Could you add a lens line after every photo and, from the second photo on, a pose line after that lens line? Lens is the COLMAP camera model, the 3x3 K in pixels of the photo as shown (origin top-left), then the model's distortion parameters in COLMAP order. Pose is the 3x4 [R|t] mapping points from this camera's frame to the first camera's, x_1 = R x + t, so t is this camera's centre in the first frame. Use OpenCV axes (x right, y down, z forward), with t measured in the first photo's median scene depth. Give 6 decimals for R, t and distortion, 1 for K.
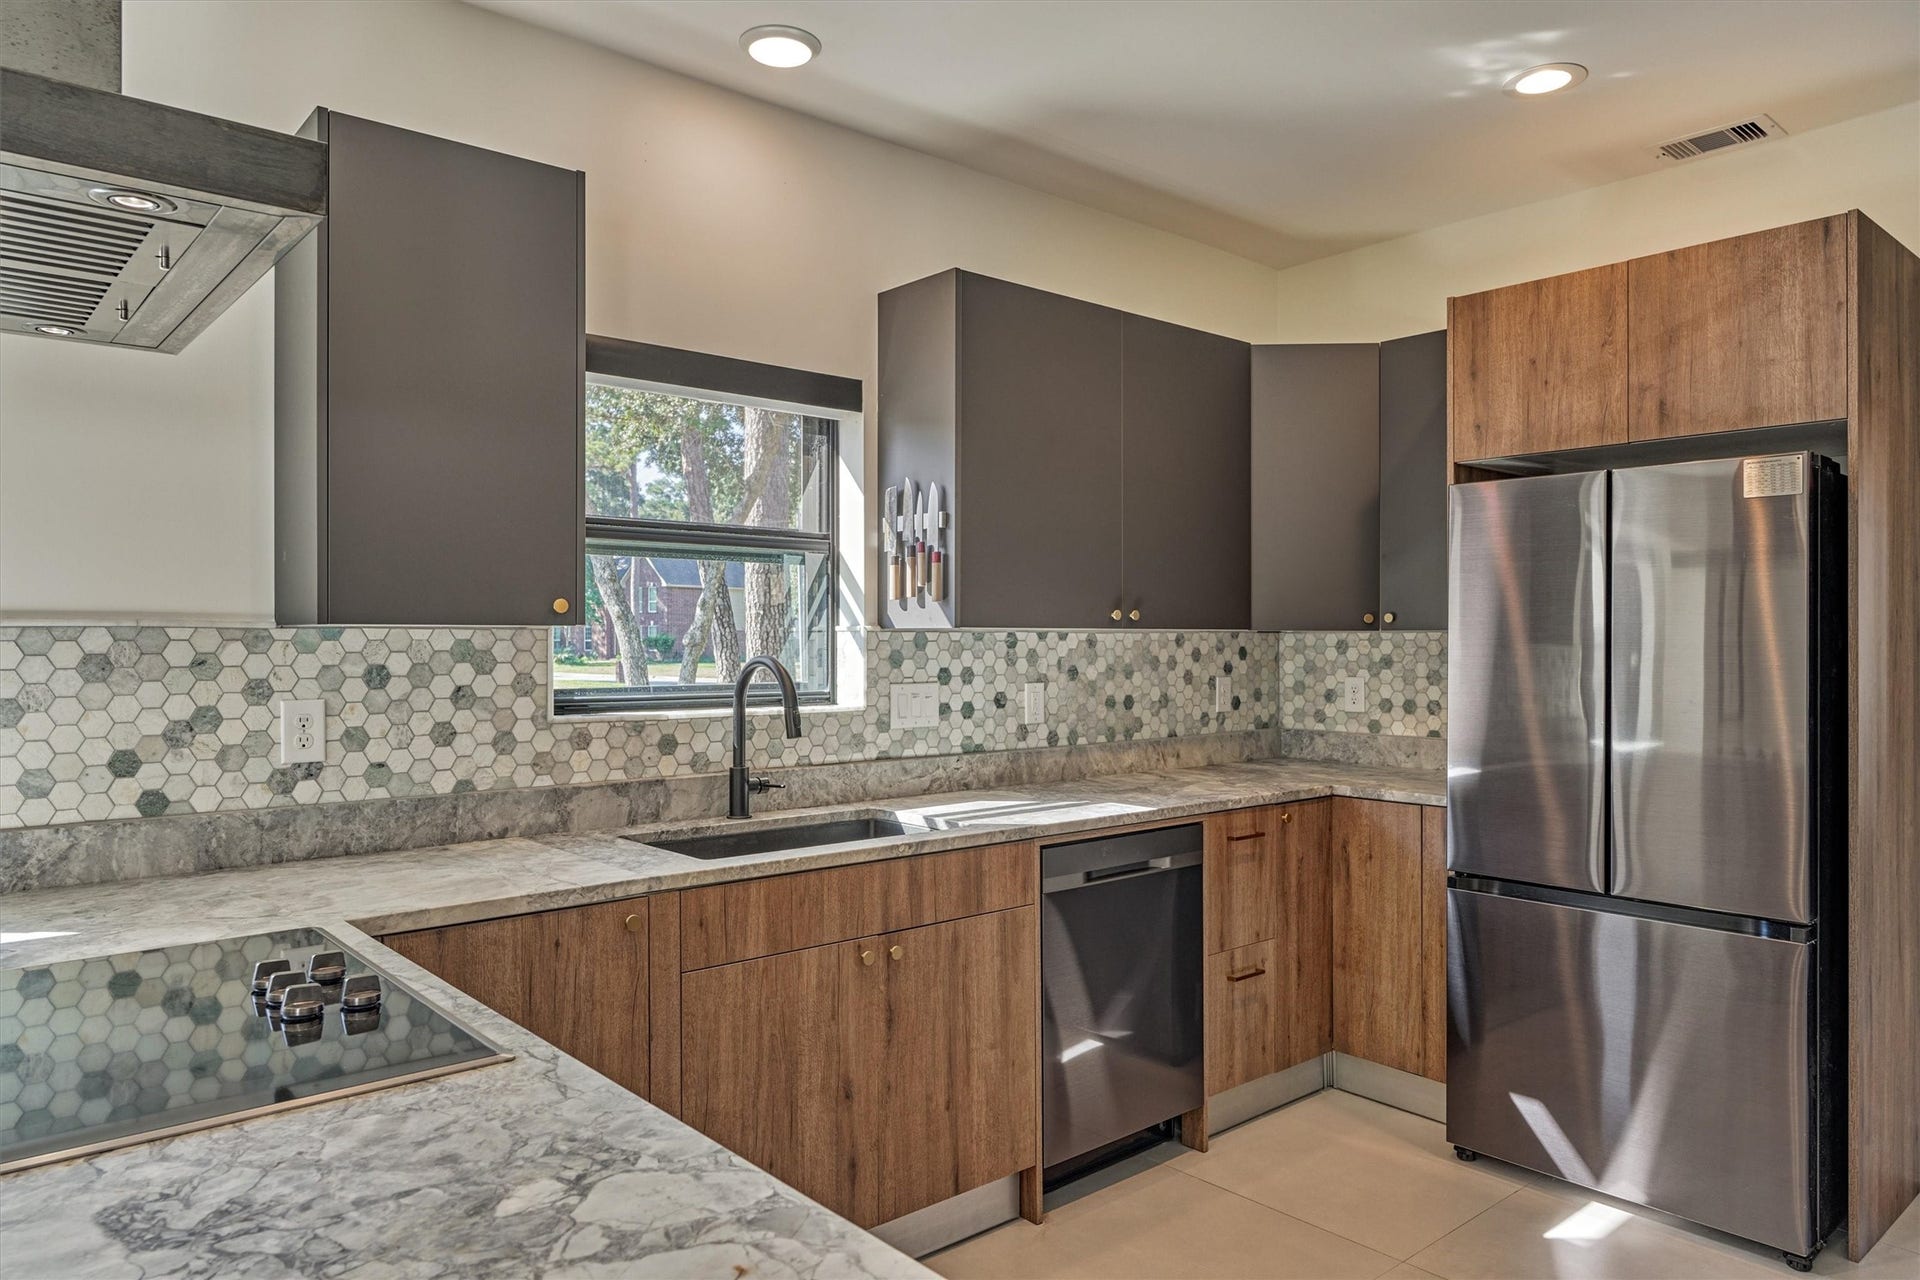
lens RADIAL K [[1236.9, 0, 960.0], [0, 1236.9, 640.0], [0, 0, 1]] dist [0.000375, 0.002686]
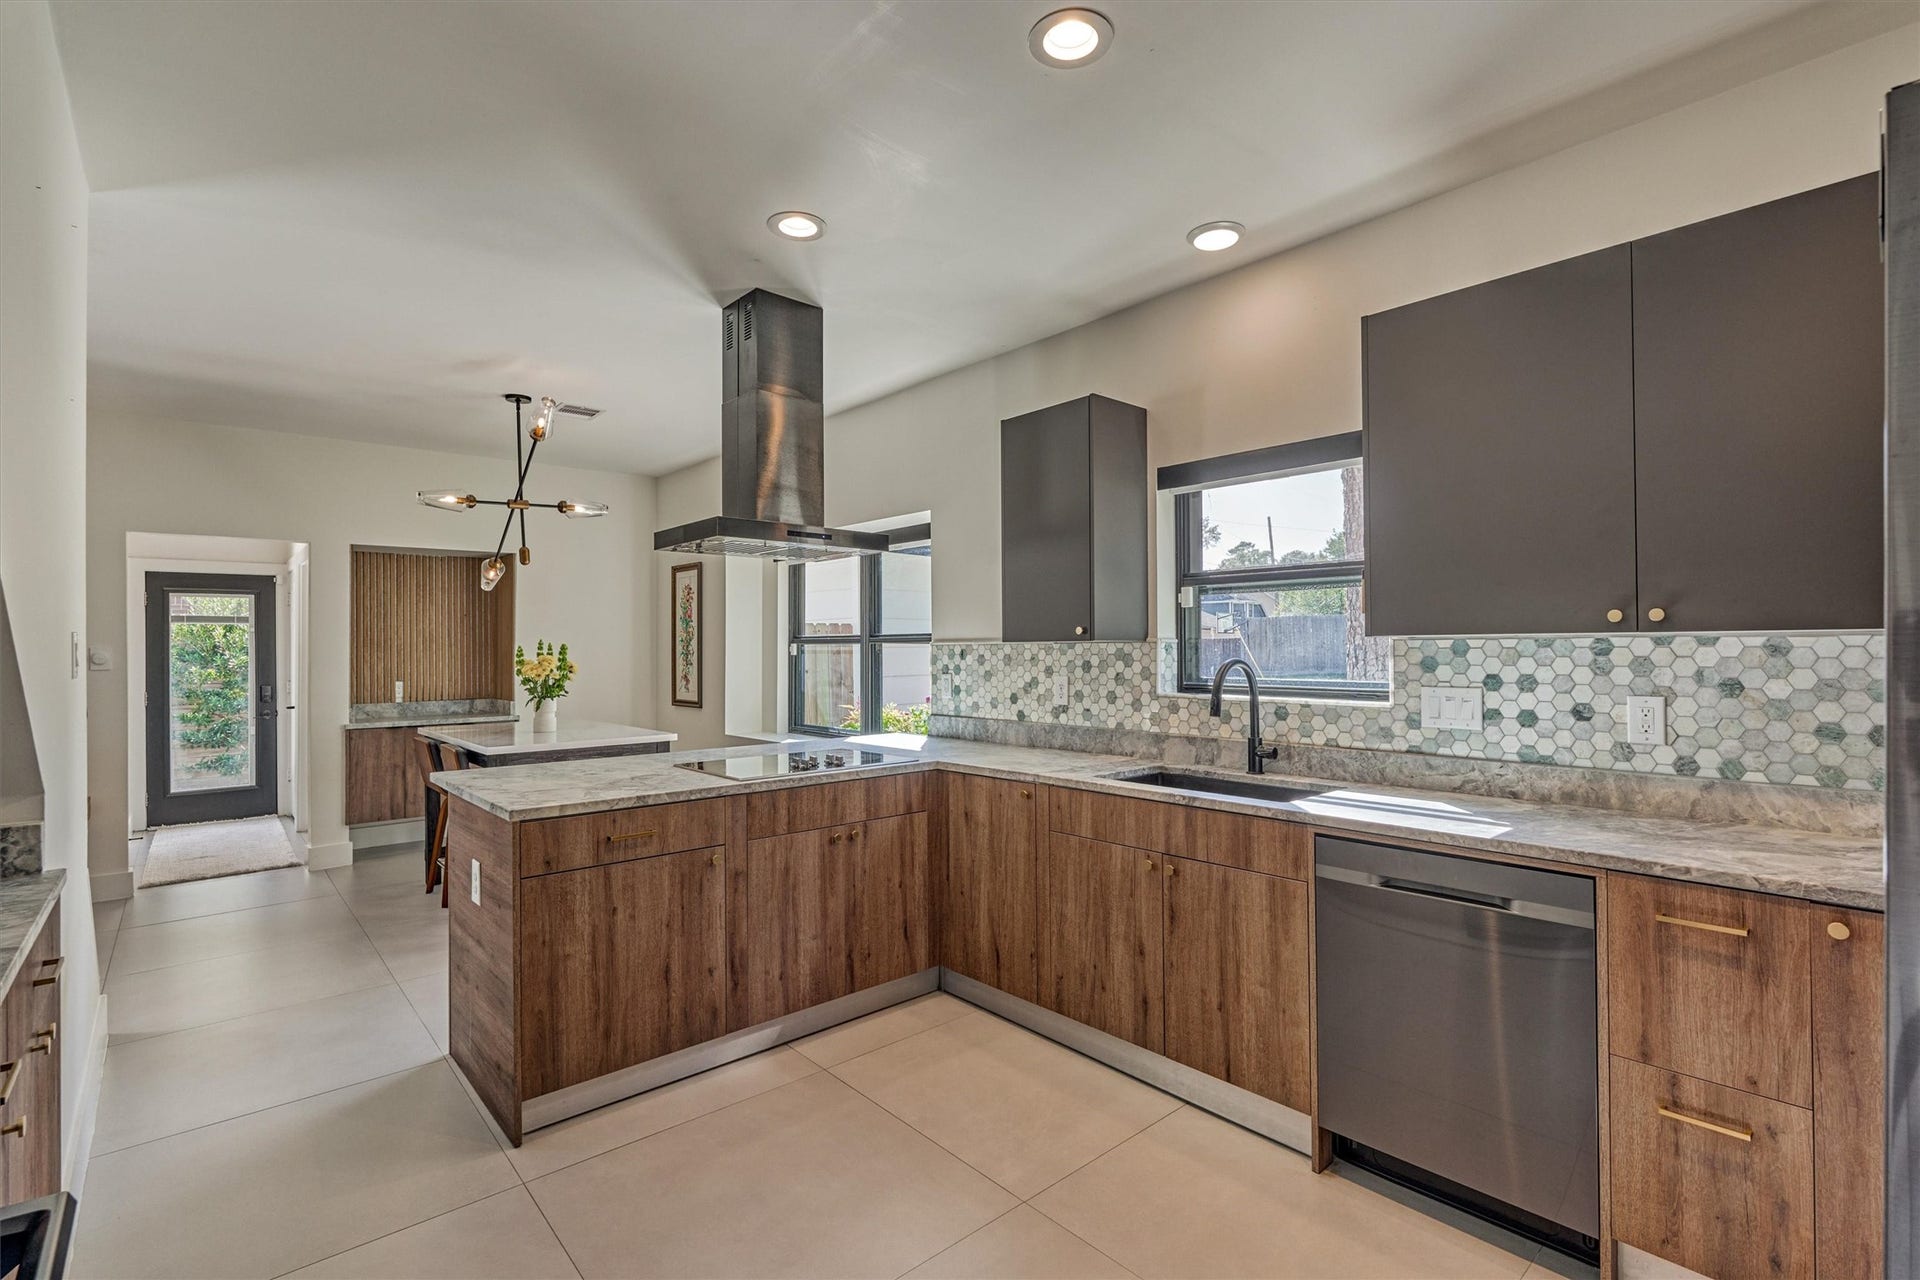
lens RADIAL K [[891.8, 0, 977.5], [0, 891.8, 639.7], [0, 0, 1]] dist [-0.001179, 0.000095]
pose [[0.024909, -0.009066, -0.999649, 0.867999], [0.006005, 0.999942, -0.008919, -0.002260], [0.999672, -0.005781, 0.024962, 0.681915]]
